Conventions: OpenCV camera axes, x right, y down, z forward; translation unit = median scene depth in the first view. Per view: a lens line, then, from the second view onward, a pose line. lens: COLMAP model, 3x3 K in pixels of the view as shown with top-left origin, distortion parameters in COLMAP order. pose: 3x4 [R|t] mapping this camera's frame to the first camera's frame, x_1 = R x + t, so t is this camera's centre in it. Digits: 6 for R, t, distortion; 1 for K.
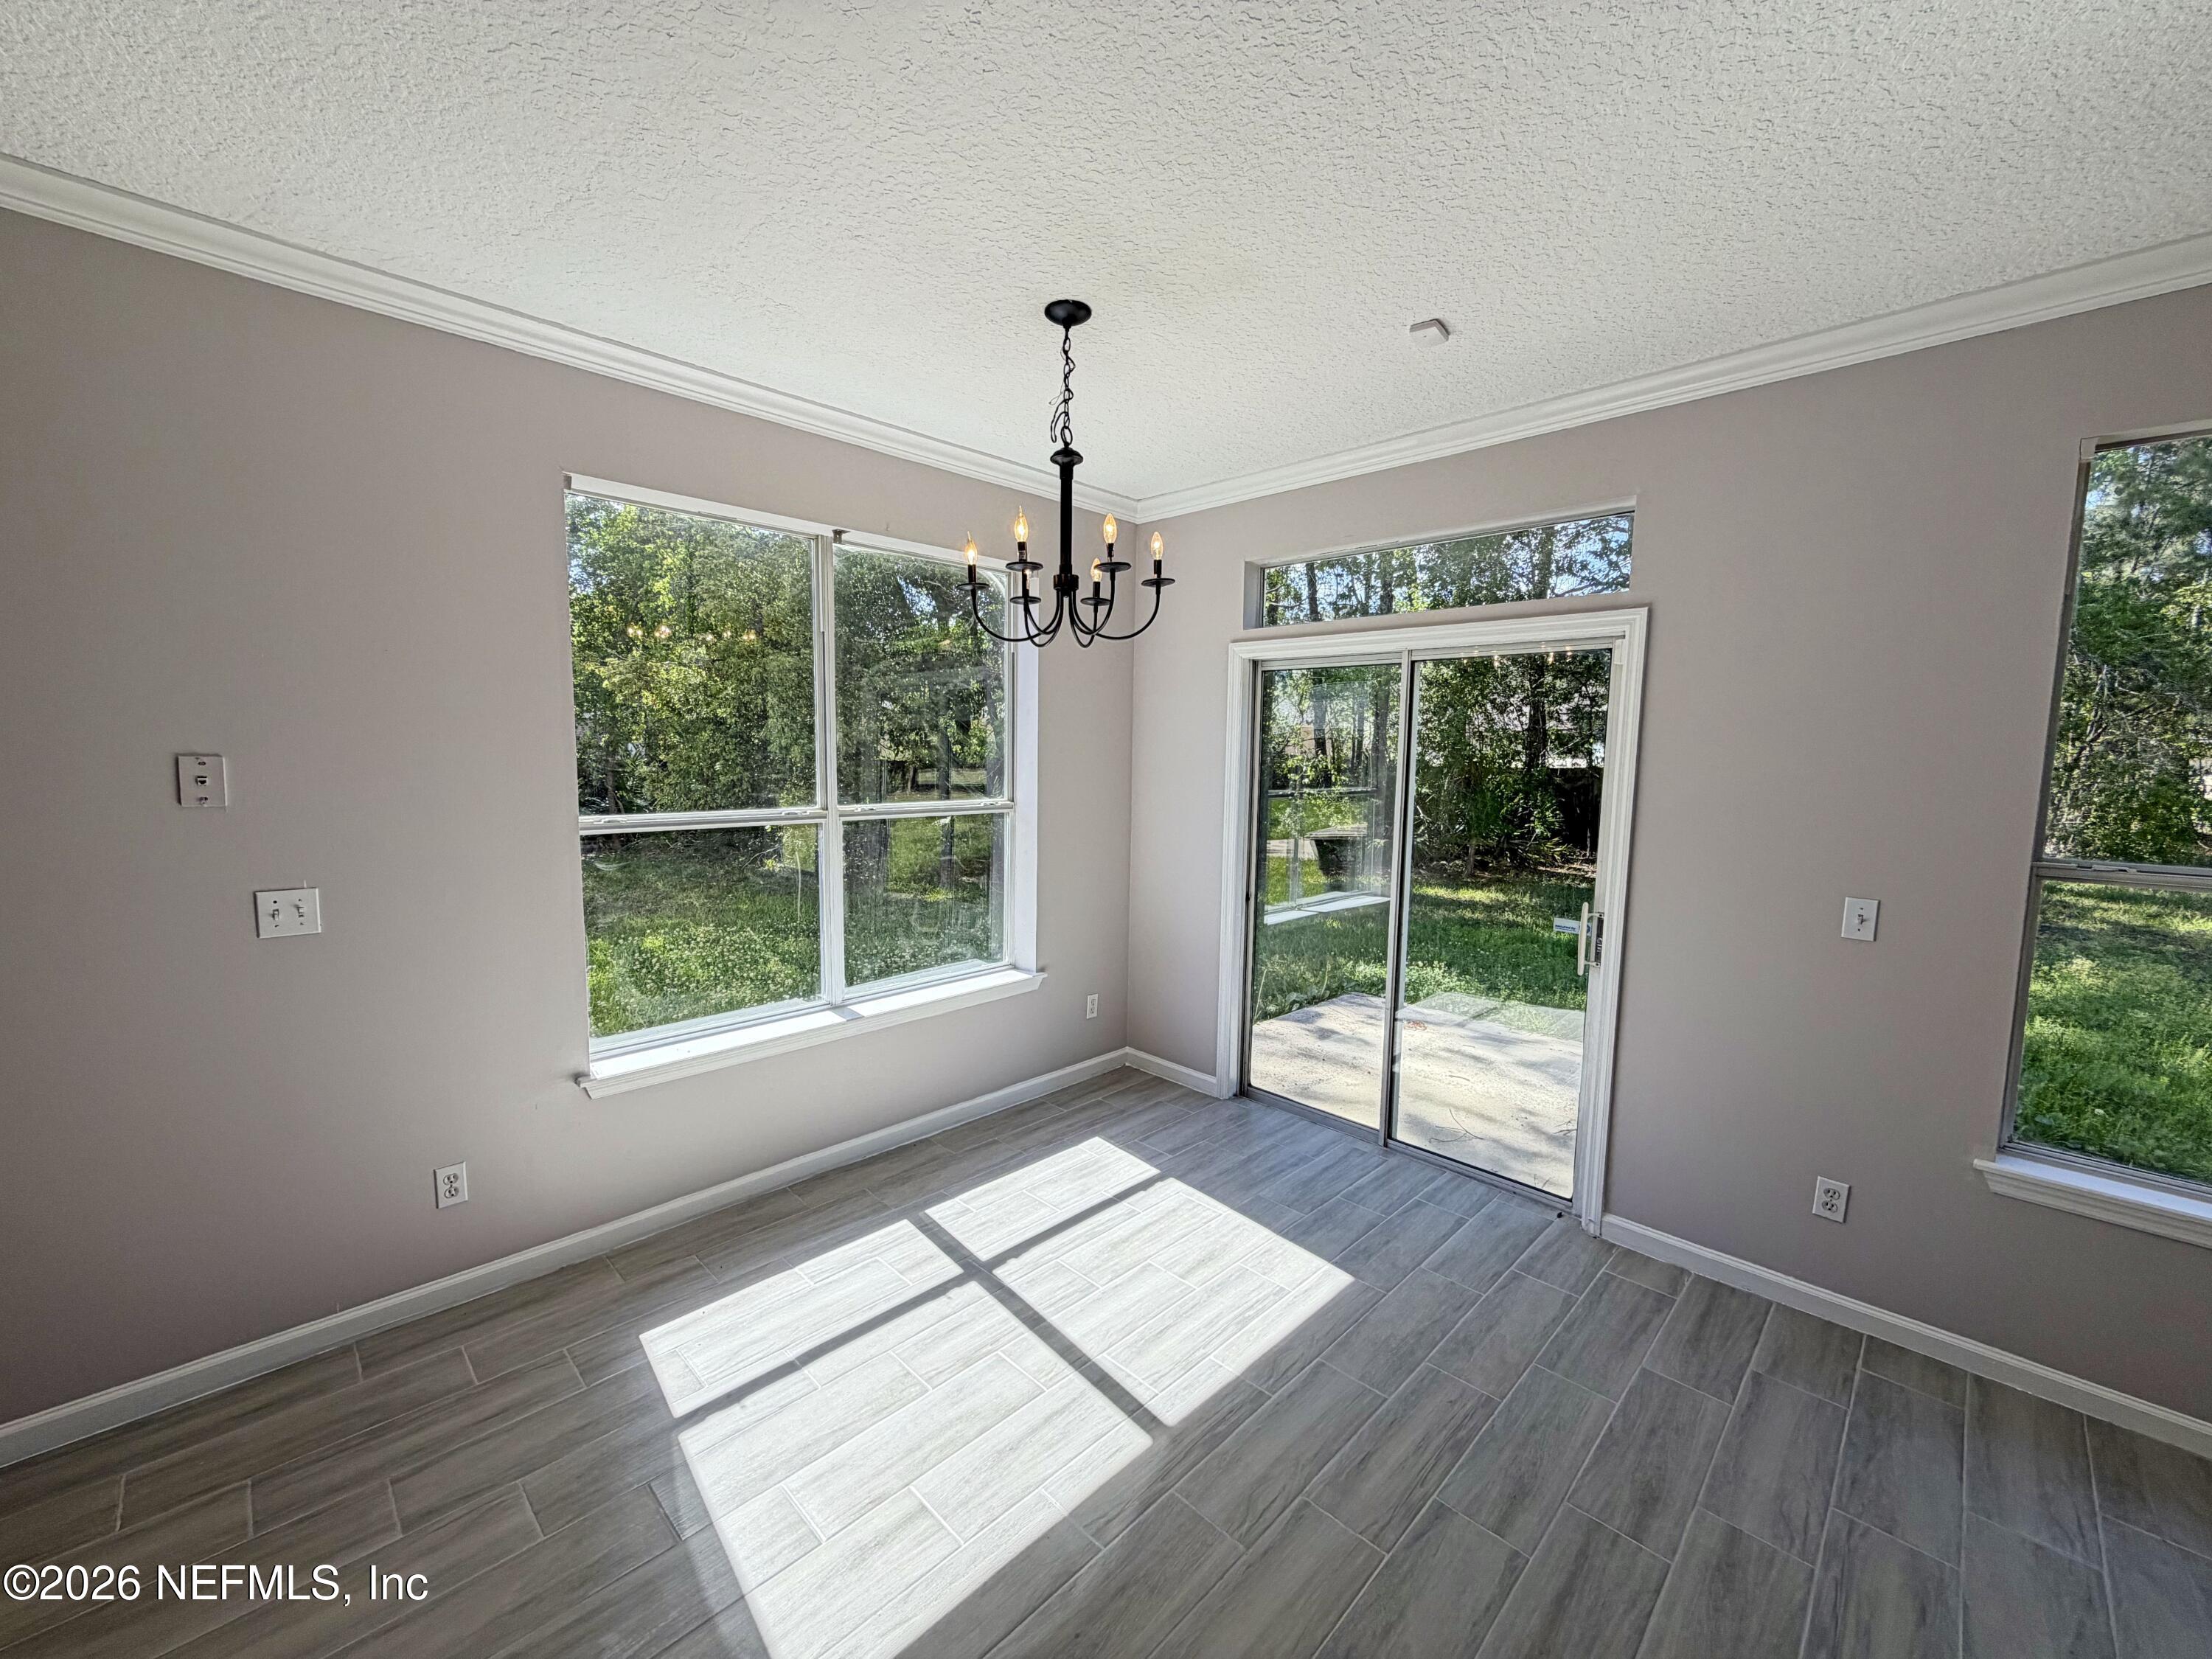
lens RADIAL K [[878.5, 0, 1107.7], [0, 878.5, 828.1], [0, 0, 1]] dist [0.000108, -0.000284]
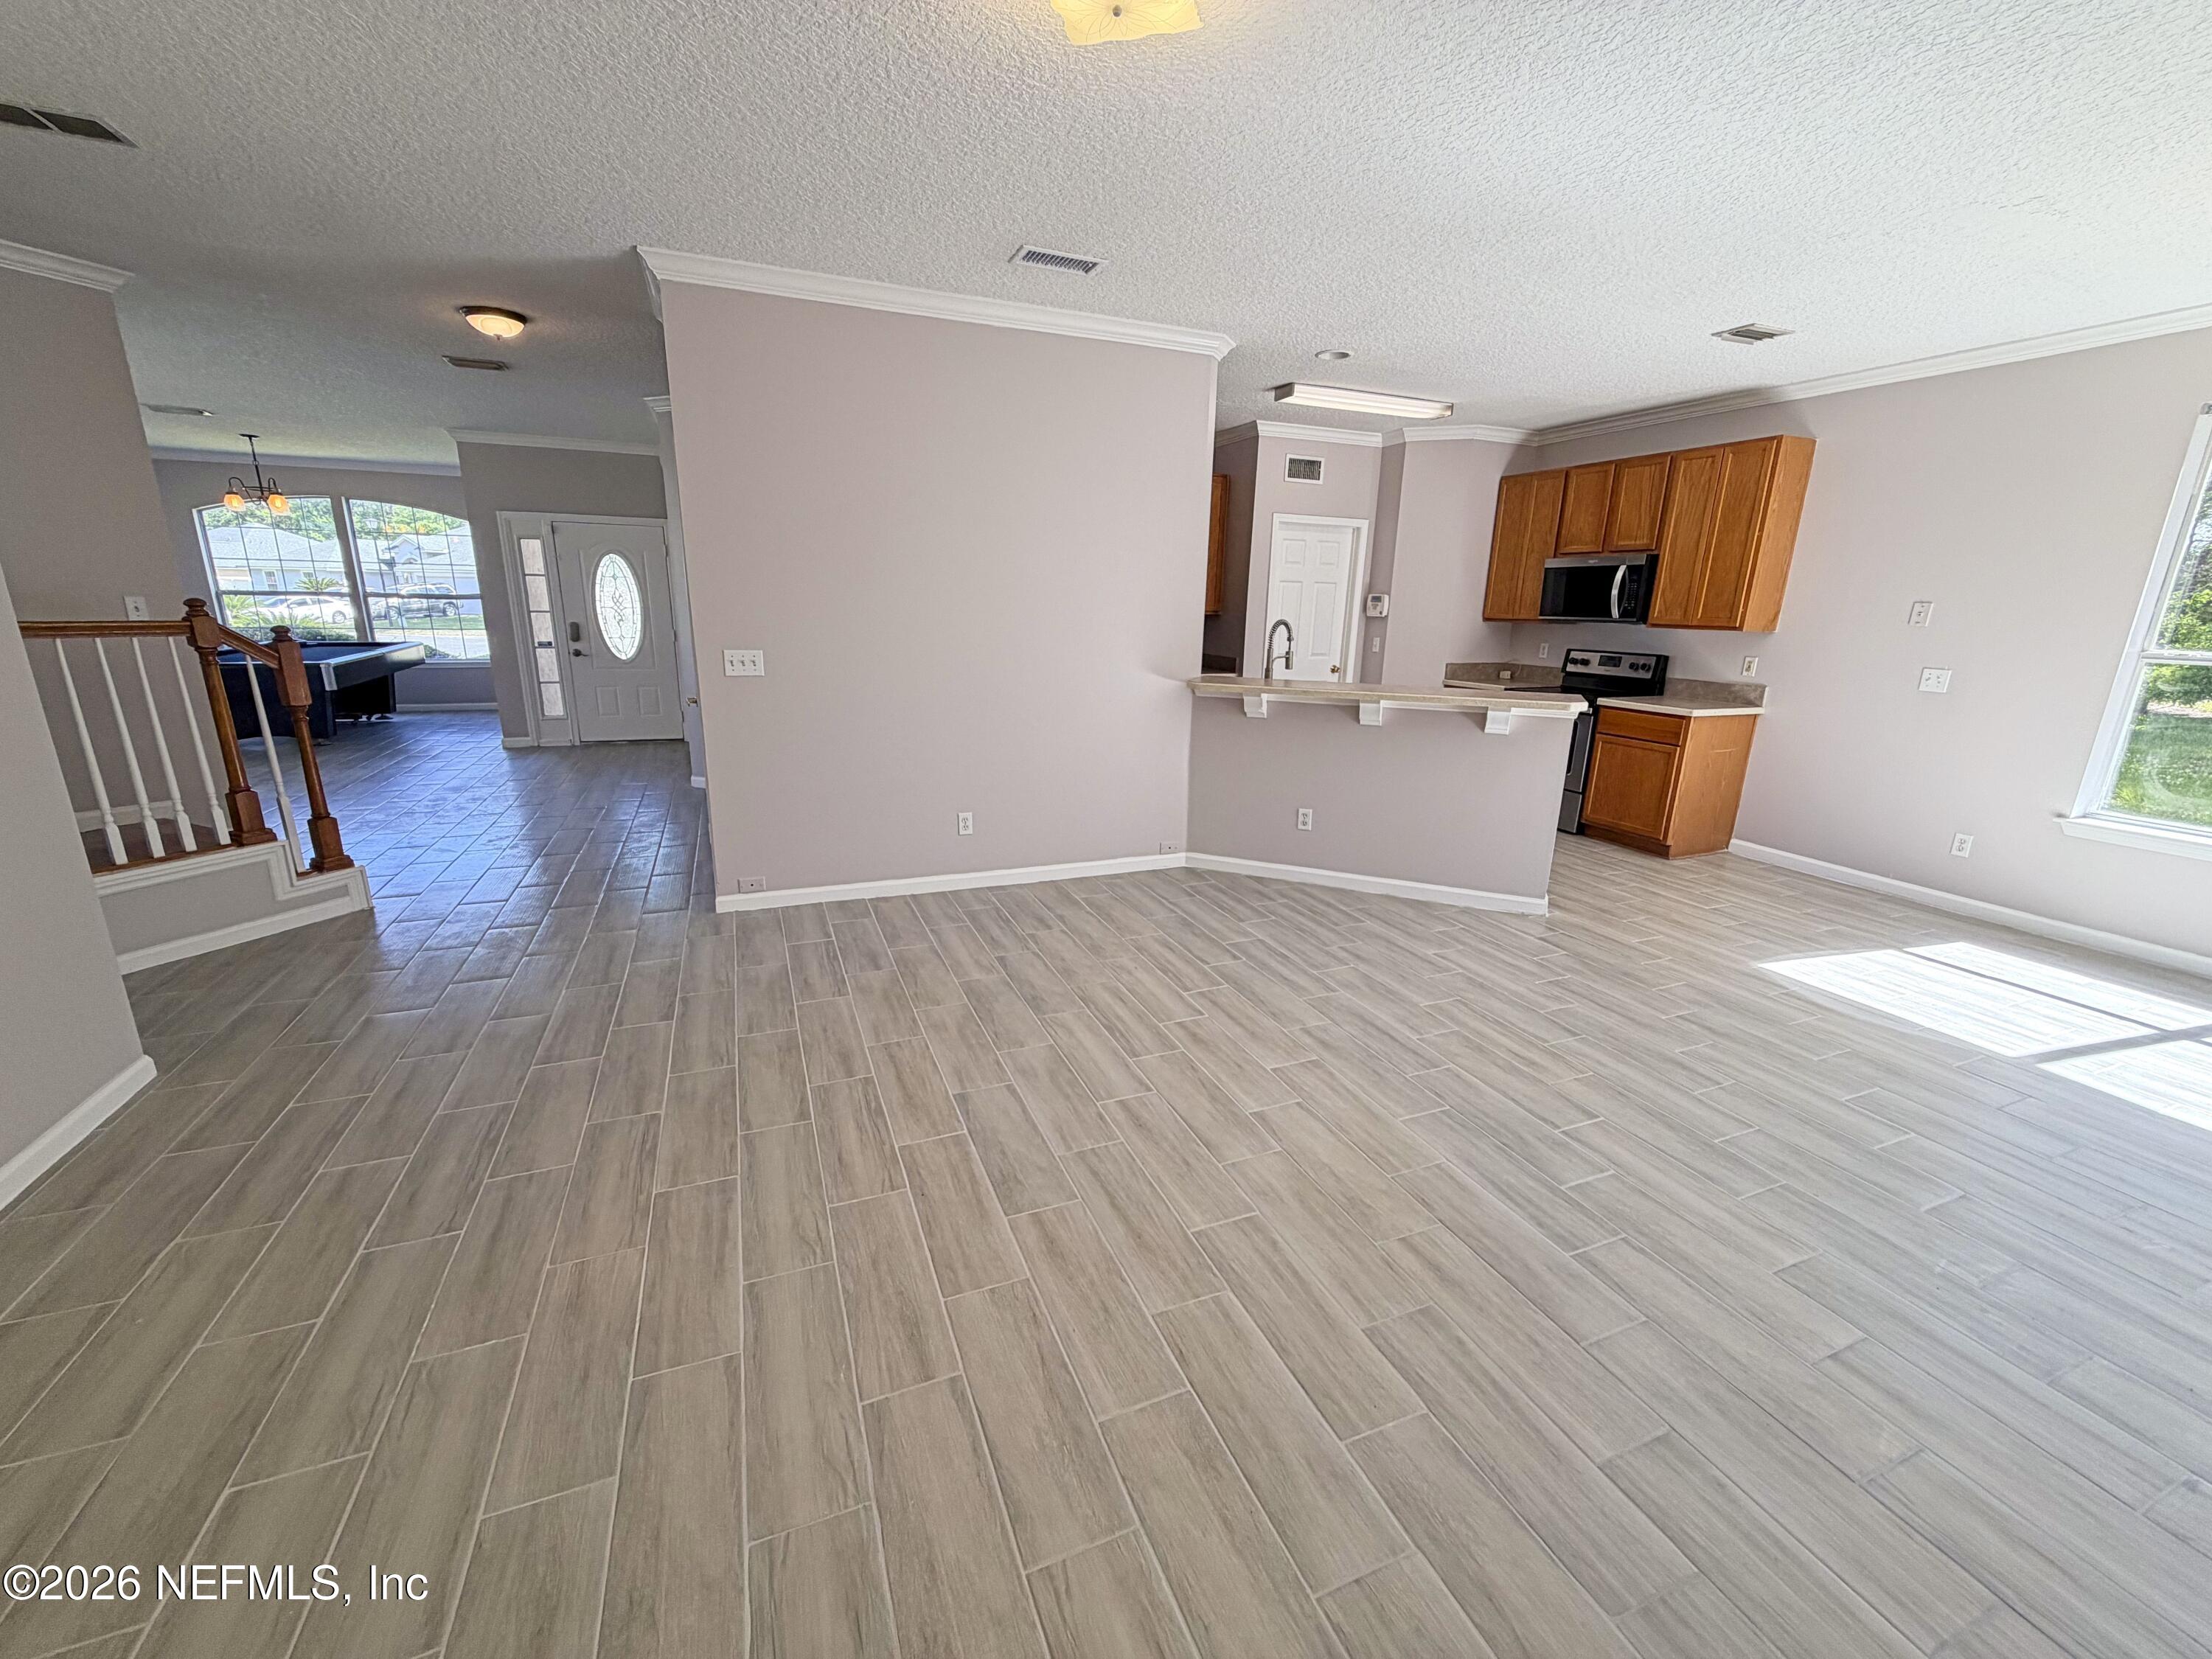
lens RADIAL K [[878.5, 0, 1097.6], [0, 878.5, 836.7], [0, 0, 1]] dist [0.000108, -0.000284]
pose [[-0.398085, 0.218745, -0.890887, 1.605218], [-0.111735, 0.952361, 0.283767, 0.071740], [0.910518, 0.212507, -0.354679, 0.007450]]
